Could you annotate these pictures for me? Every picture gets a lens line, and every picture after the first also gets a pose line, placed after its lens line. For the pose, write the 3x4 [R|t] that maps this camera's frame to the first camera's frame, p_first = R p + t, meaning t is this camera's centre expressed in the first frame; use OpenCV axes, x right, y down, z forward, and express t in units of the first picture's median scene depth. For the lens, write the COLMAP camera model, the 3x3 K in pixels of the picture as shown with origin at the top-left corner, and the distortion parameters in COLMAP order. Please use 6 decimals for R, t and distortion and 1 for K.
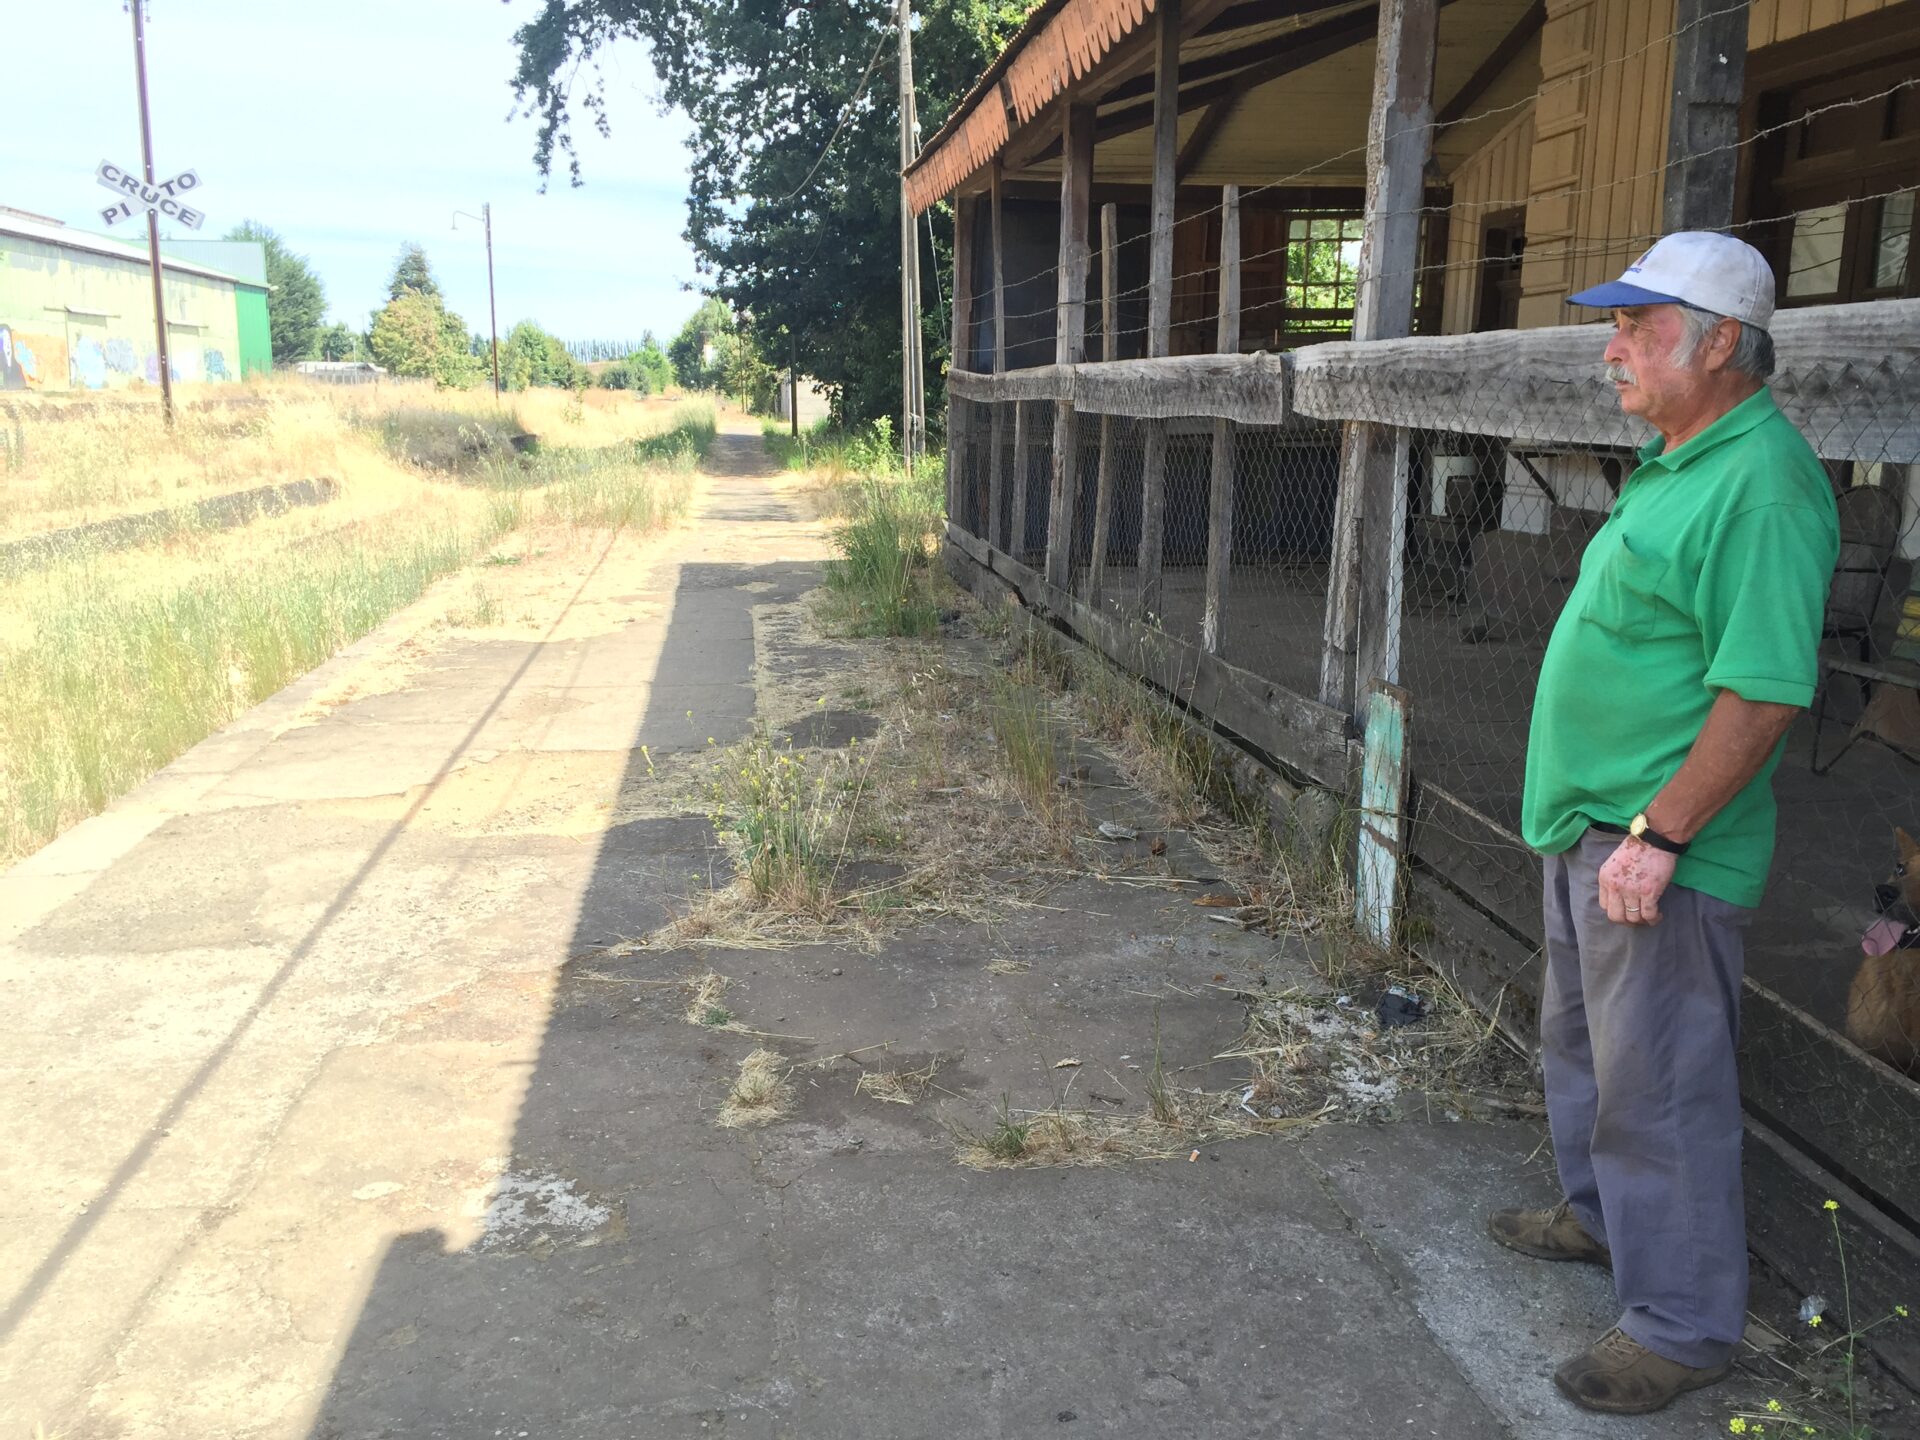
lens RADIAL K [[1589.7, 0, 965.4], [0, 1589.7, 708.9], [0, 0, 1]] dist [0.041083, -0.075345]
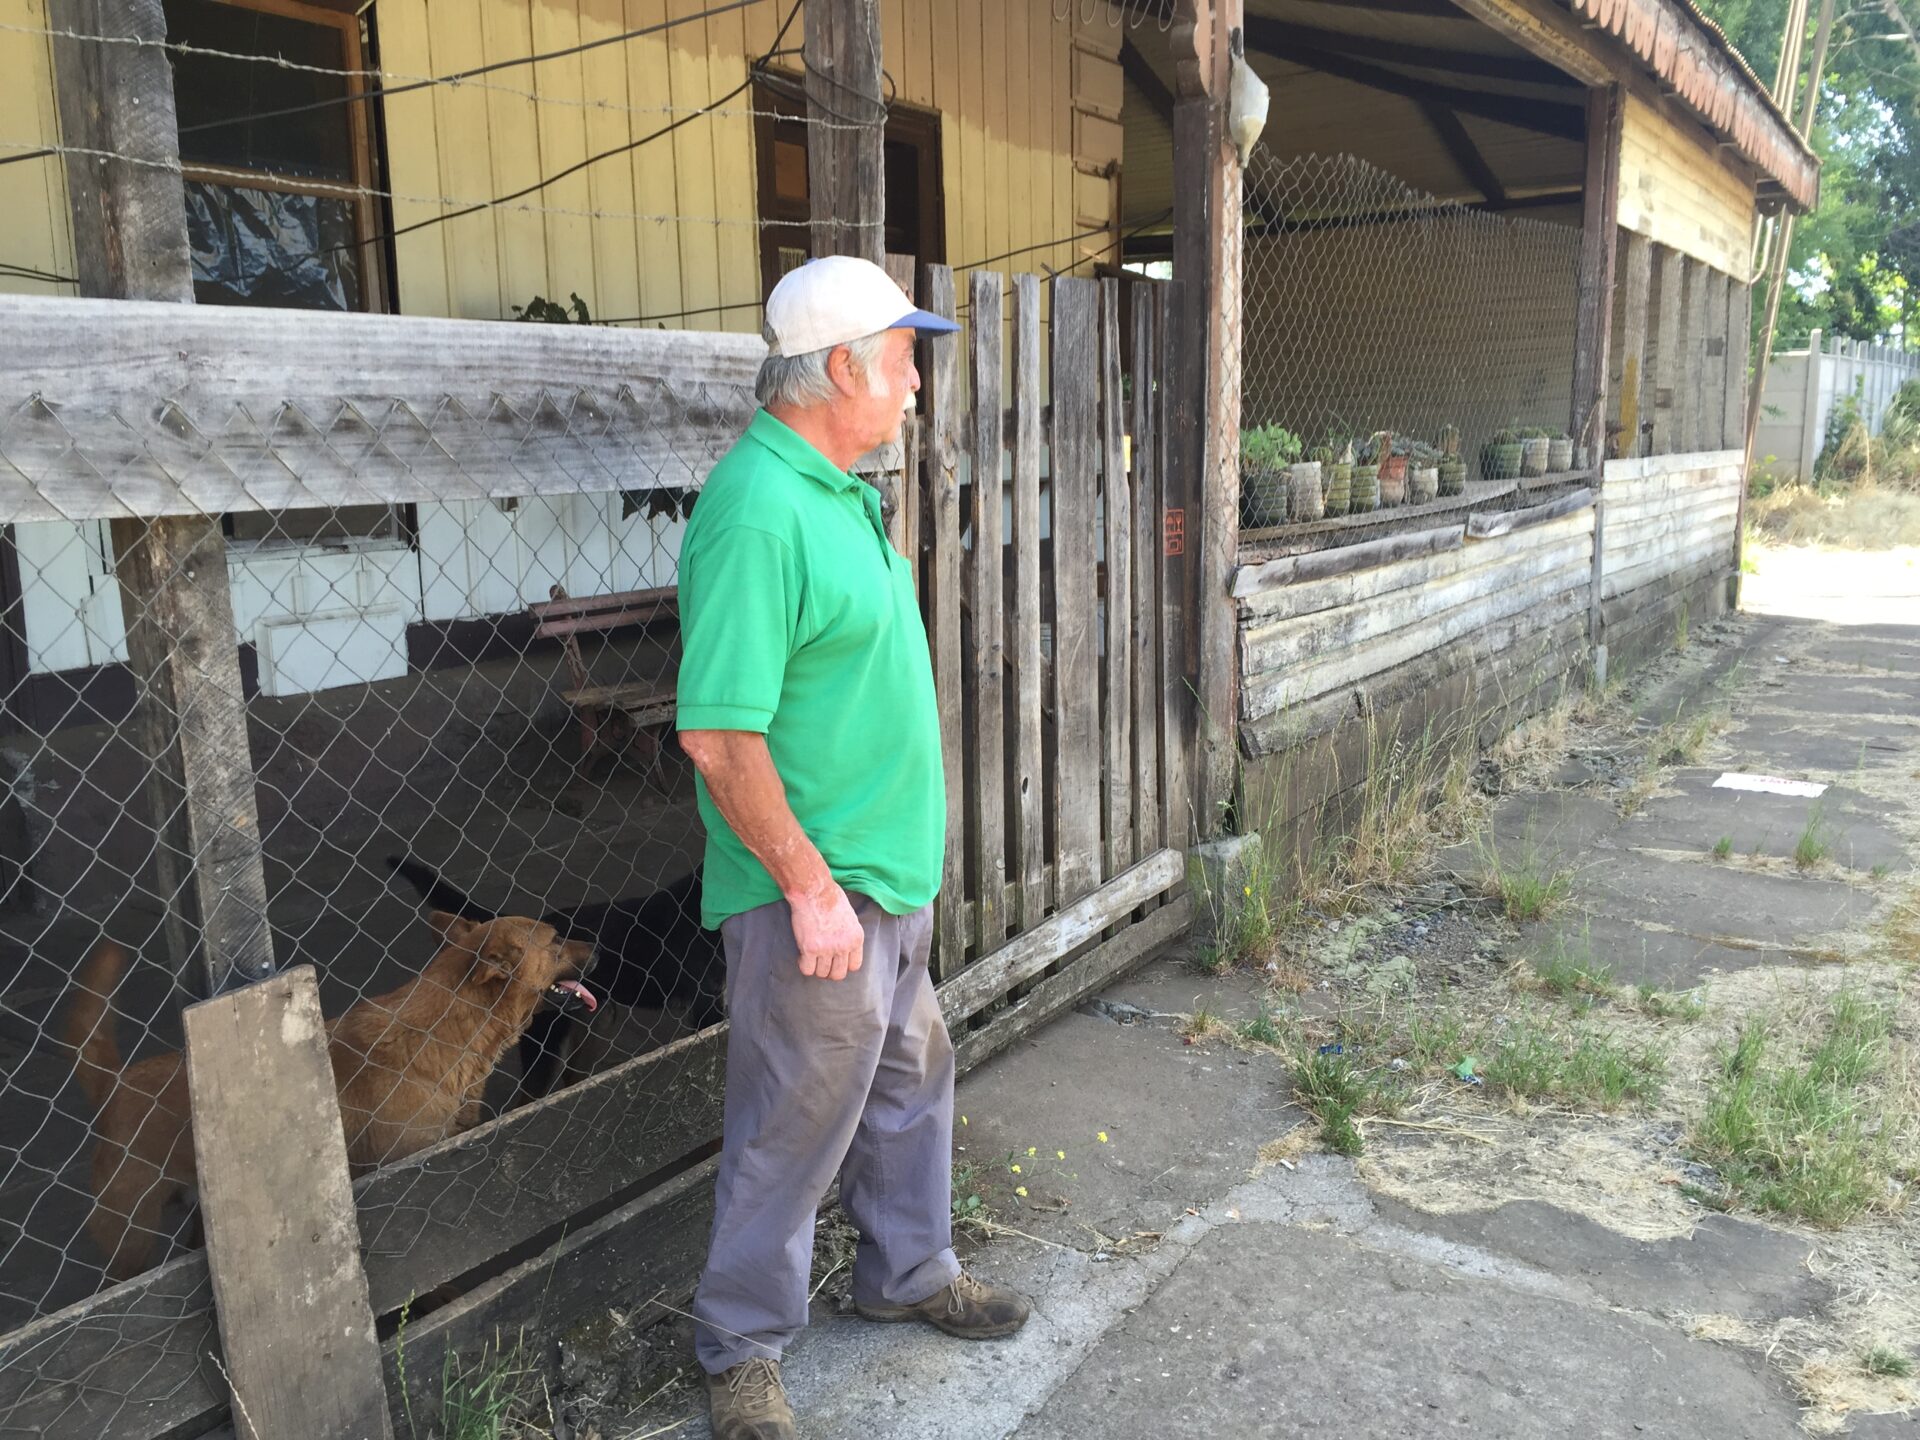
lens RADIAL K [[1589.7, 0, 958.2], [0, 1589.7, 730.7], [0, 0, 1]] dist [0.041083, -0.075345]
pose [[-0.757898, -0.117647, 0.641677, -0.087369], [0.139628, 0.931559, 0.335712, -0.115633], [-0.637256, 0.344031, -0.689600, 0.580503]]
